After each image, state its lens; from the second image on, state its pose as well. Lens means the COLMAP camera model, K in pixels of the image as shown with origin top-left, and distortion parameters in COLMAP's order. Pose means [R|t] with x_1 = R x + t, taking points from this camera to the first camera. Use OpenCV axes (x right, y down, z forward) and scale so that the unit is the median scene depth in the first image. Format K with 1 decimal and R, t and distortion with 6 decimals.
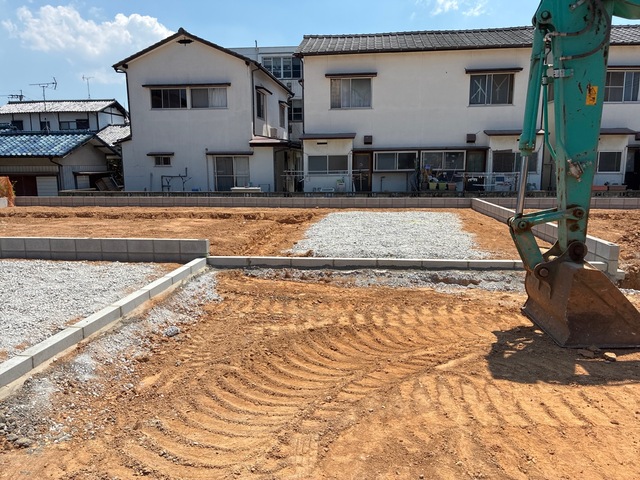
lens RADIAL K [[484.7, 0, 316.5], [0, 484.7, 242.4], [0, 0, 1]] dist [0.047201, -0.064219]
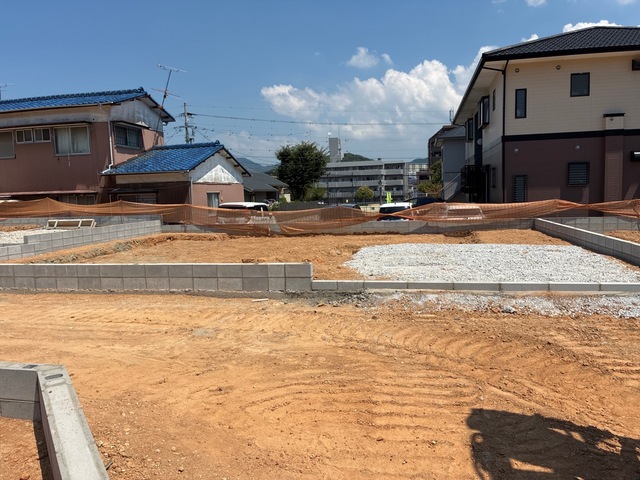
lens RADIAL K [[484.7, 0, 330.0], [0, 484.7, 242.0], [0, 0, 1]] dist [0.047201, -0.064219]
pose [[-0.083080, 0.108144, -0.990658, 0.824477], [-0.128435, 0.984642, 0.118259, -0.072203], [0.988232, 0.137060, -0.067915, 0.478136]]
